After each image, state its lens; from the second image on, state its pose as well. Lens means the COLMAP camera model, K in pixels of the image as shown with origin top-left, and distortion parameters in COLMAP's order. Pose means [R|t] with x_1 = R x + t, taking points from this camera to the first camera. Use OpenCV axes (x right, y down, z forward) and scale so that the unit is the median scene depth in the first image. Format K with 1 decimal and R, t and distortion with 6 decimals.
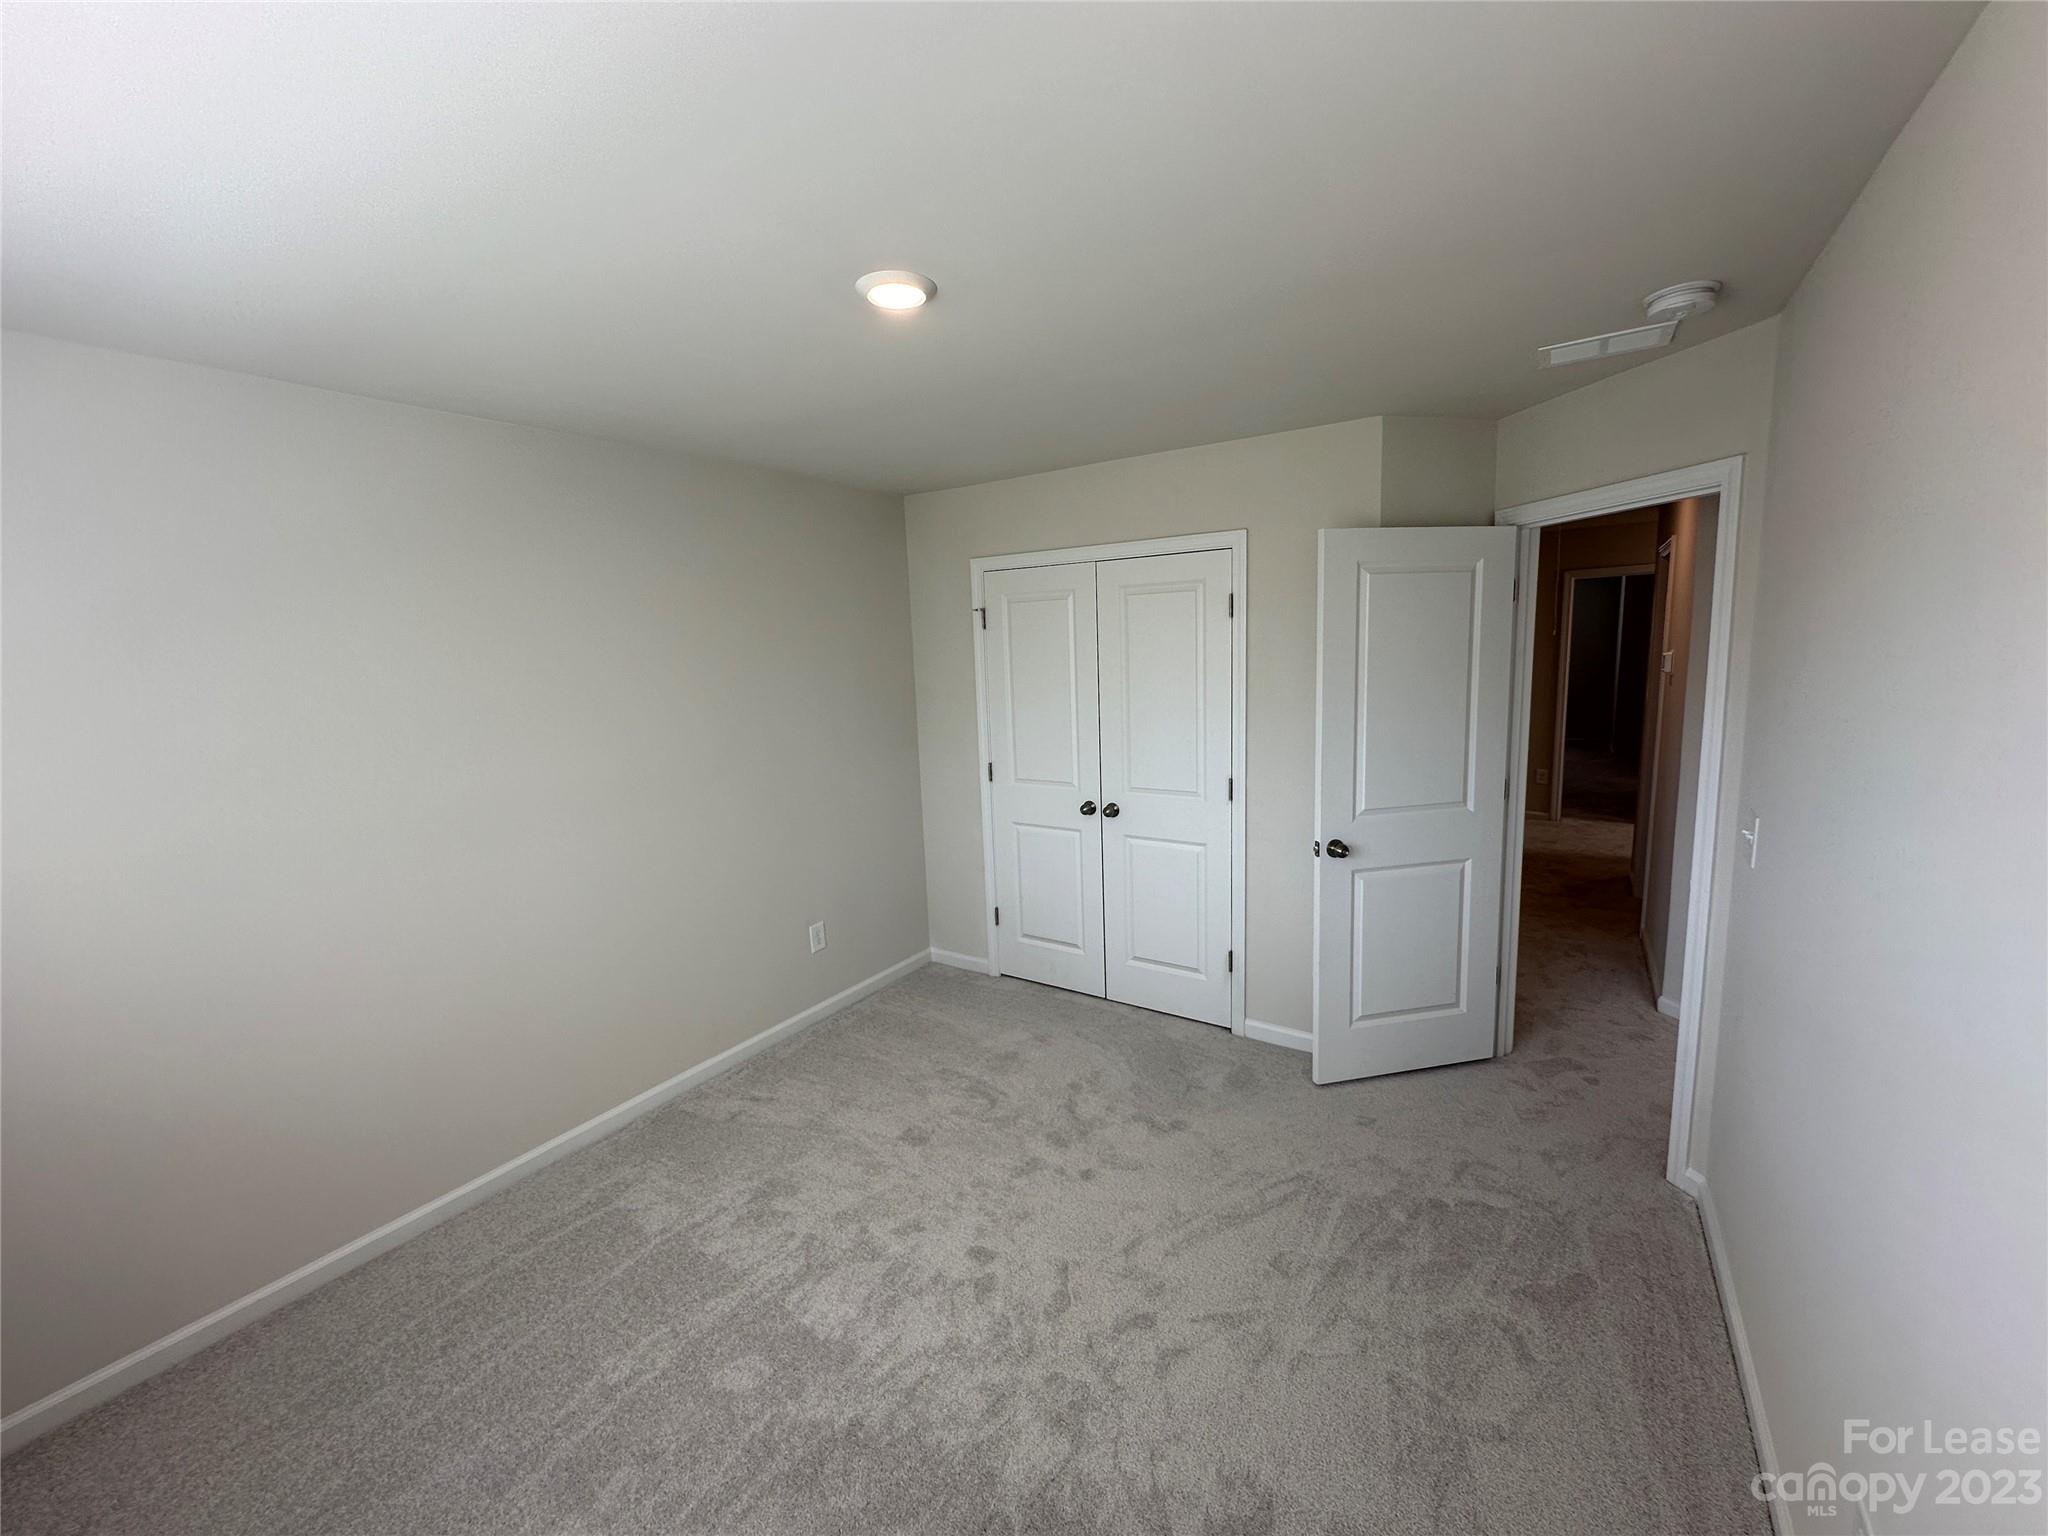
lens RADIAL K [[813.2, 0, 1022.2], [0, 813.2, 768.5], [0, 0, 1]] dist [-0.003460, -0.000388]
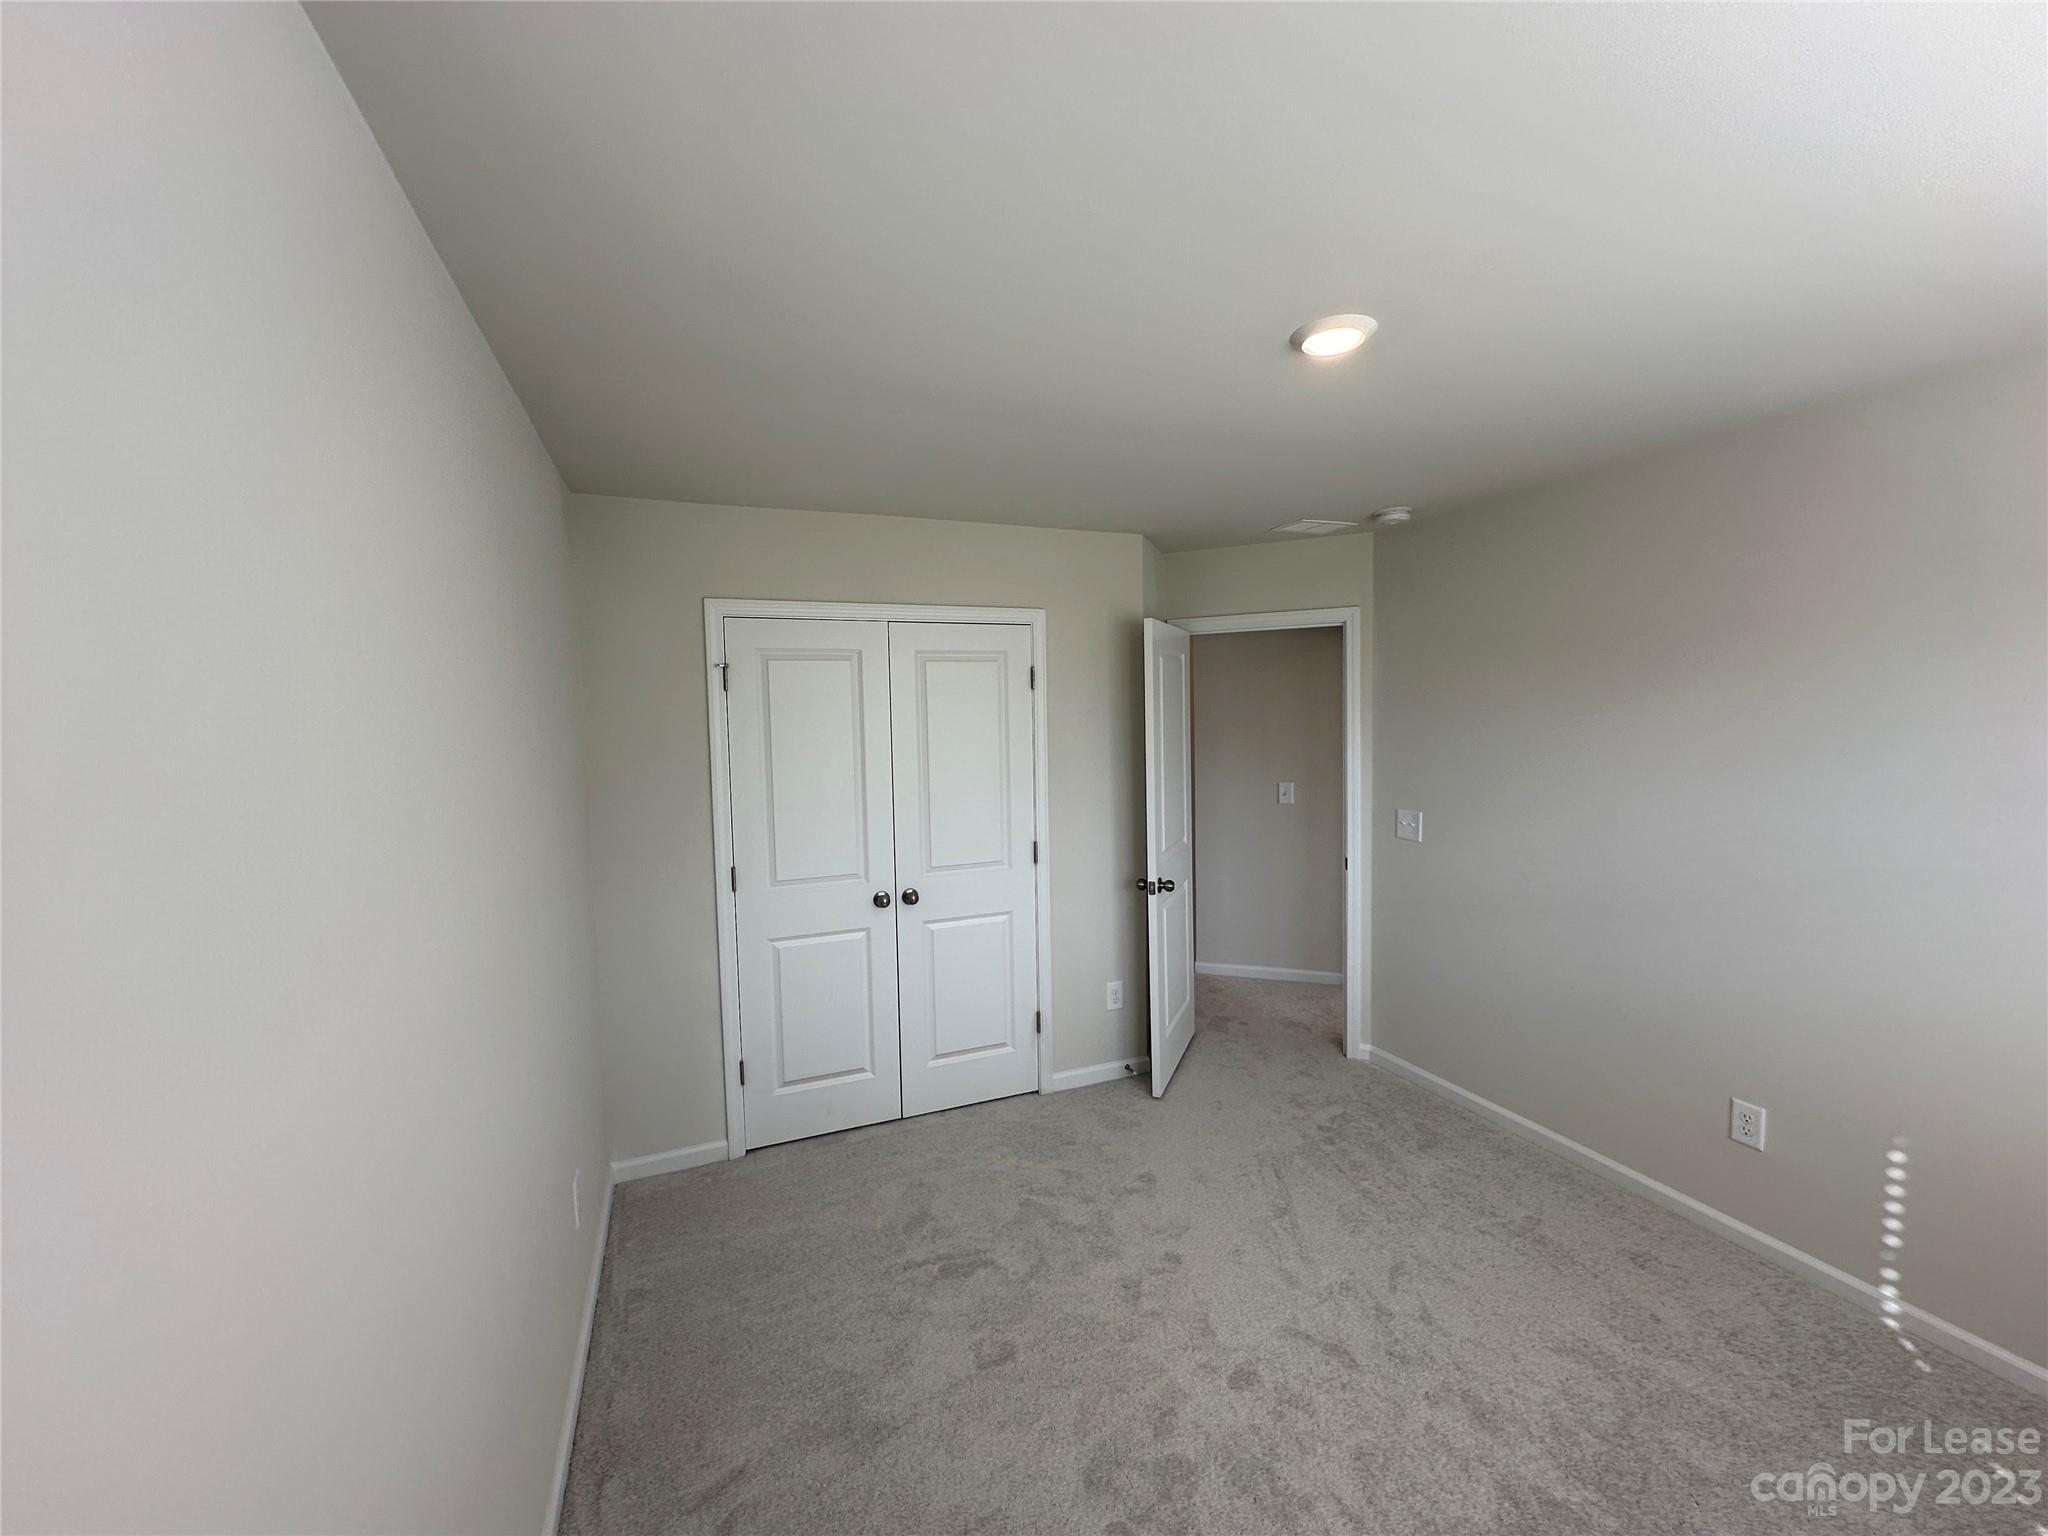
lens RADIAL K [[813.2, 0, 1022.2], [0, 813.2, 768.5], [0, 0, 1]] dist [-0.003460, -0.000388]
pose [[0.566602, -0.032894, 0.823335, -0.600954], [0.124843, 0.991095, -0.046318, -0.034665], [-0.814479, 0.129032, 0.565663, 0.409151]]
